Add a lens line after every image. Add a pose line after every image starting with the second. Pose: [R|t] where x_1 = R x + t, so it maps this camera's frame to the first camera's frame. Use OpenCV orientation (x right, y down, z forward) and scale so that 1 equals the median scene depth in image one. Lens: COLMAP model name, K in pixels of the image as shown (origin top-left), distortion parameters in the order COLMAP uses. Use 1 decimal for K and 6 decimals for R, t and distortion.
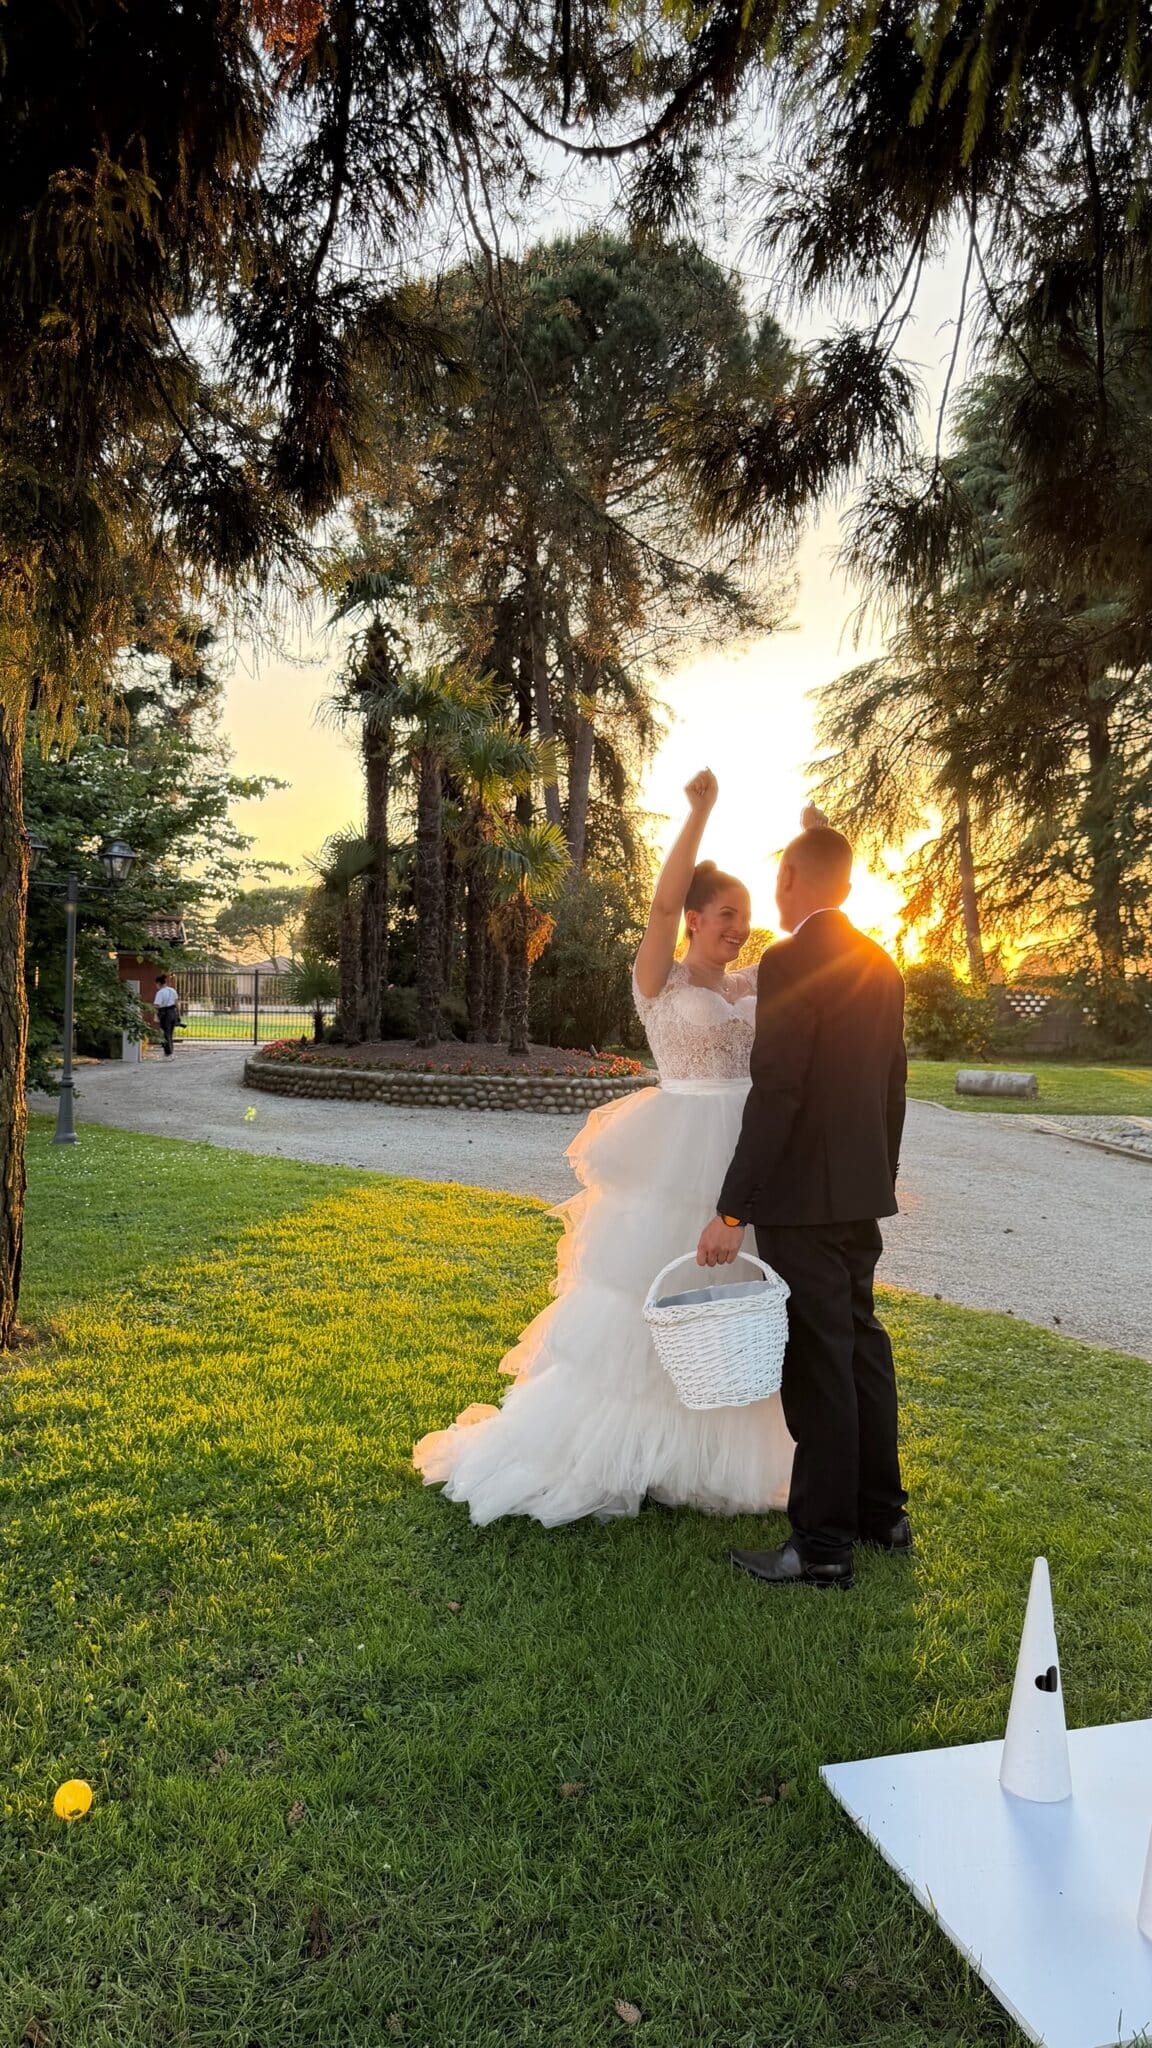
lens RADIAL K [[1493.3, 0, 564.2], [0, 1493.3, 1019.2], [0, 0, 1]] dist [0.179250, -0.324995]
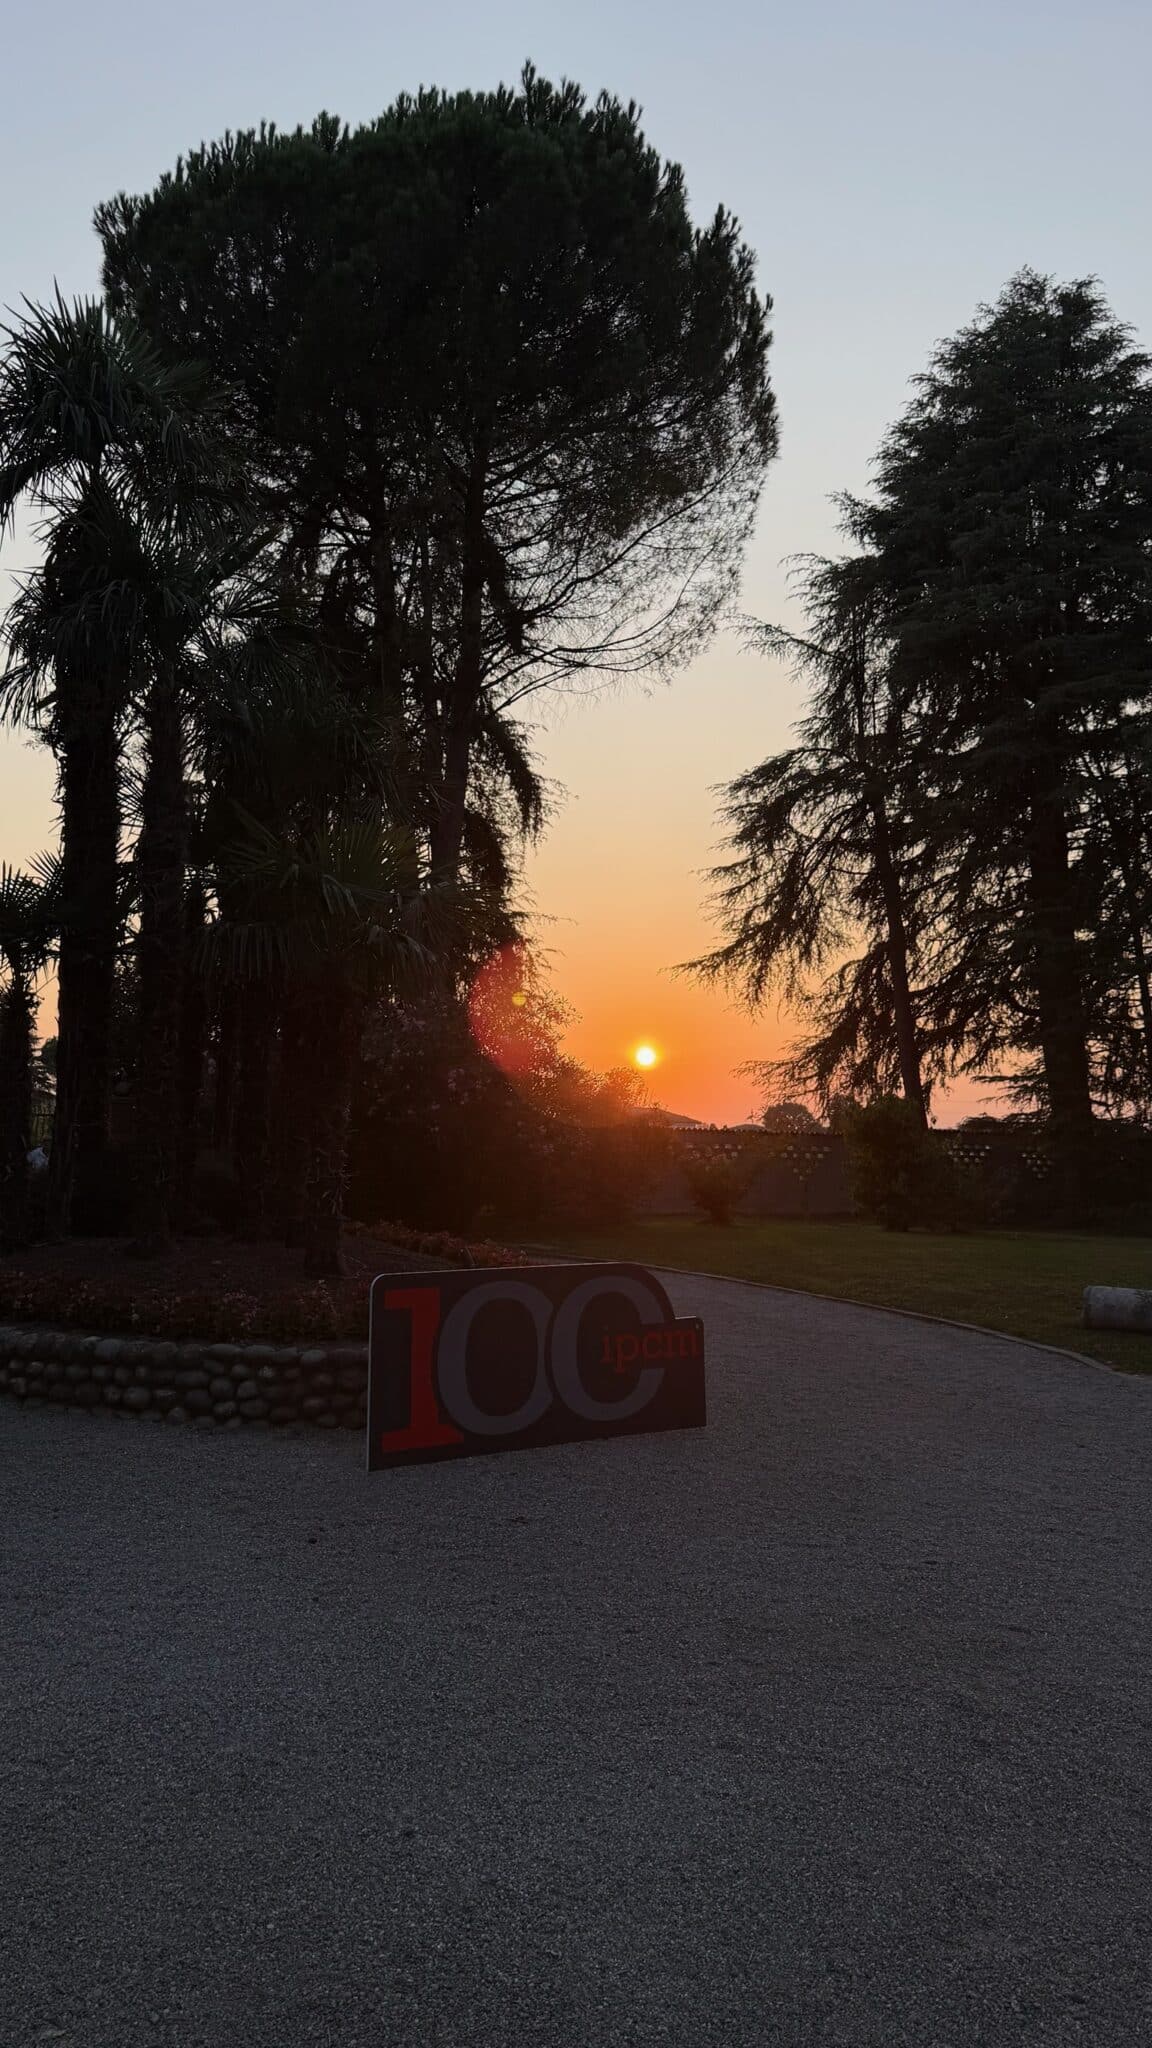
lens RADIAL K [[1457.5, 0, 576.0], [0, 1457.5, 1024.0], [0, 0, 1]] dist [0.165415, -0.214680]
pose [[0.994914, 0.011811, 0.100034, 0.001838], [-0.002696, 0.995869, -0.090765, -0.006985], [-0.100693, 0.090034, 0.990835, 0.209402]]
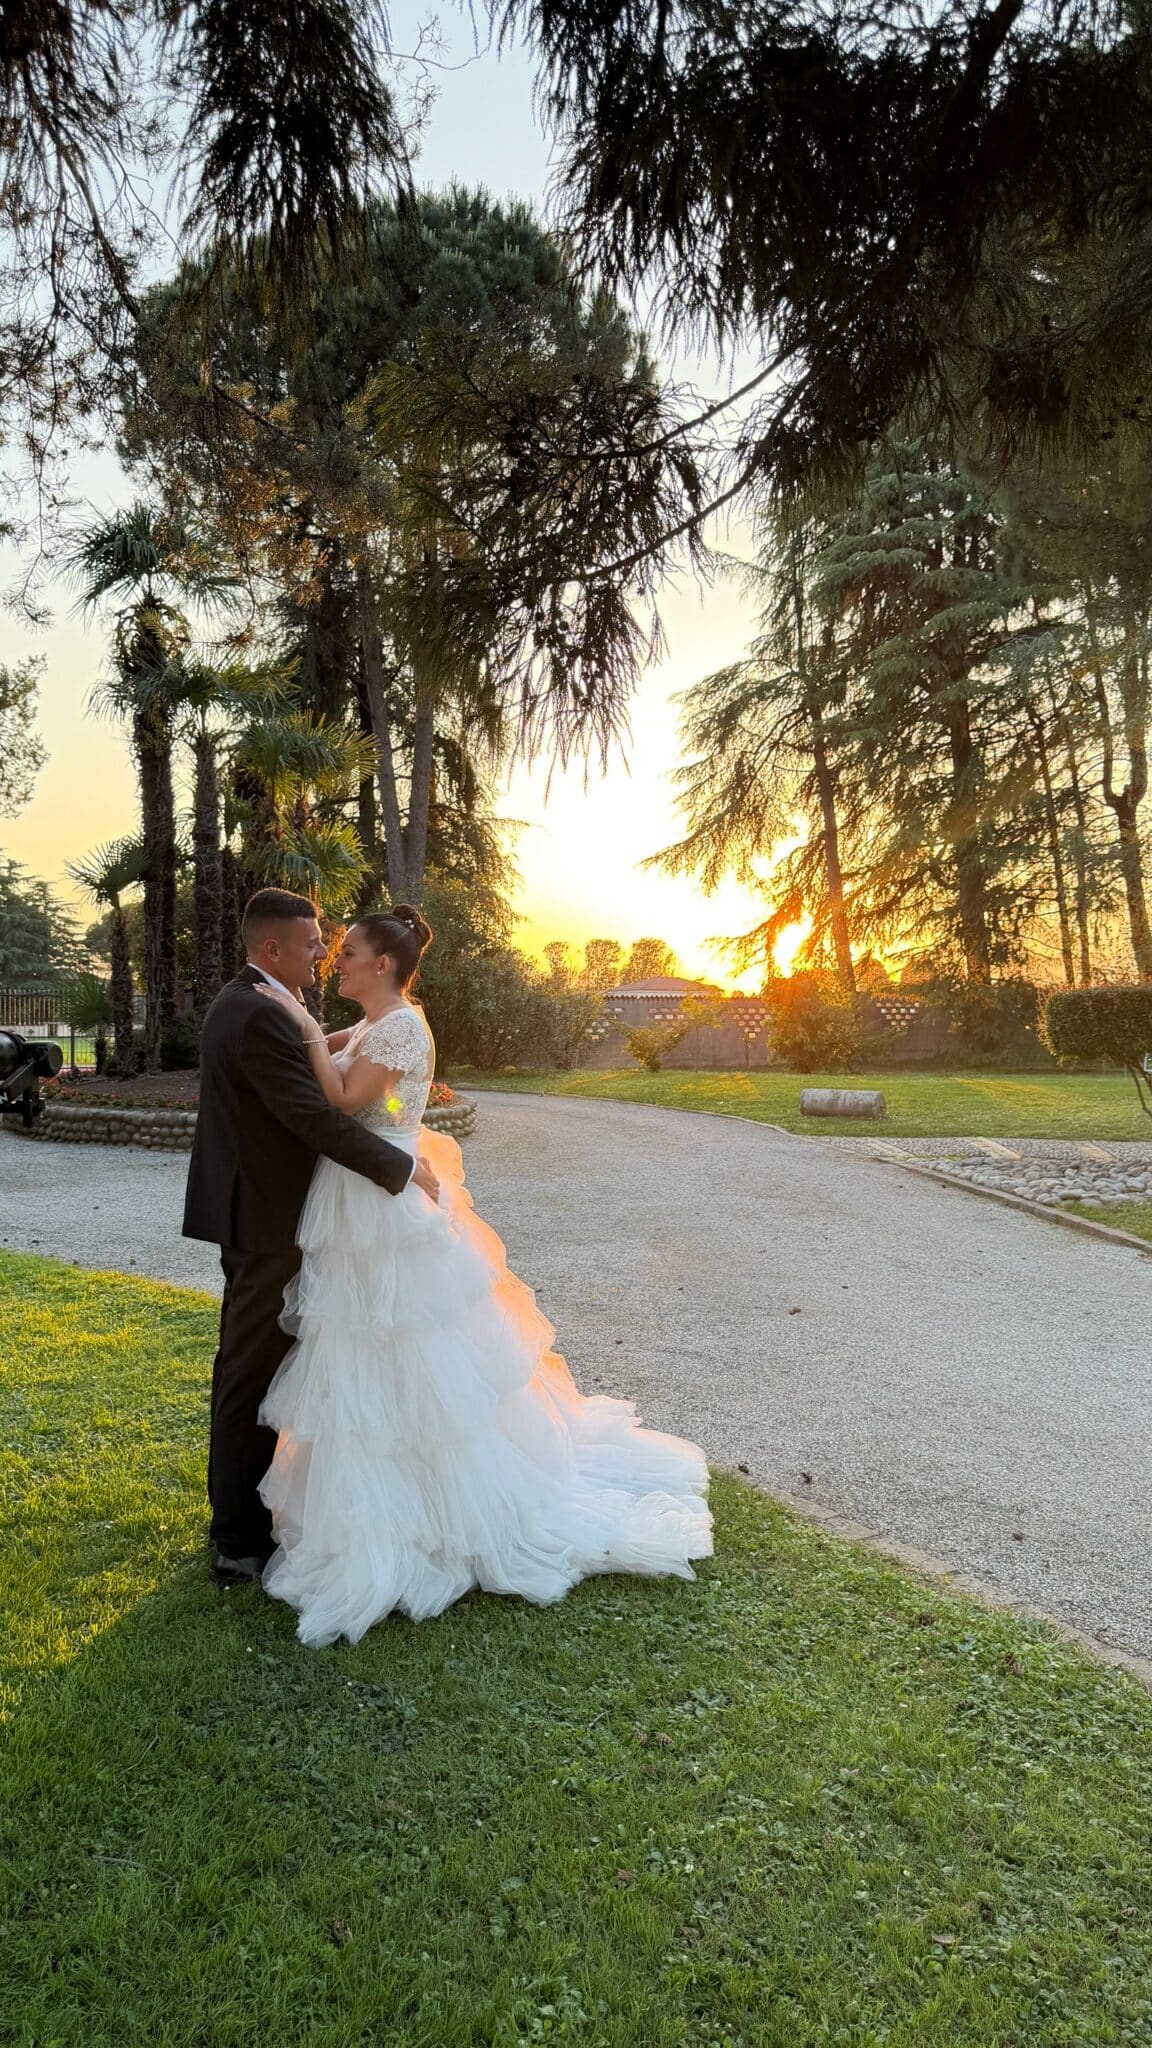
lens RADIAL K [[1482.6, 0, 591.1], [0, 1482.6, 1026.1], [0, 0, 1]] dist [0.182992, -0.311826]
pose [[0.996290, -0.018868, 0.083966, 0.026218], [0.019102, 0.999816, -0.001986, -0.002831], [-0.083913, 0.003583, 0.996467, 0.046576]]
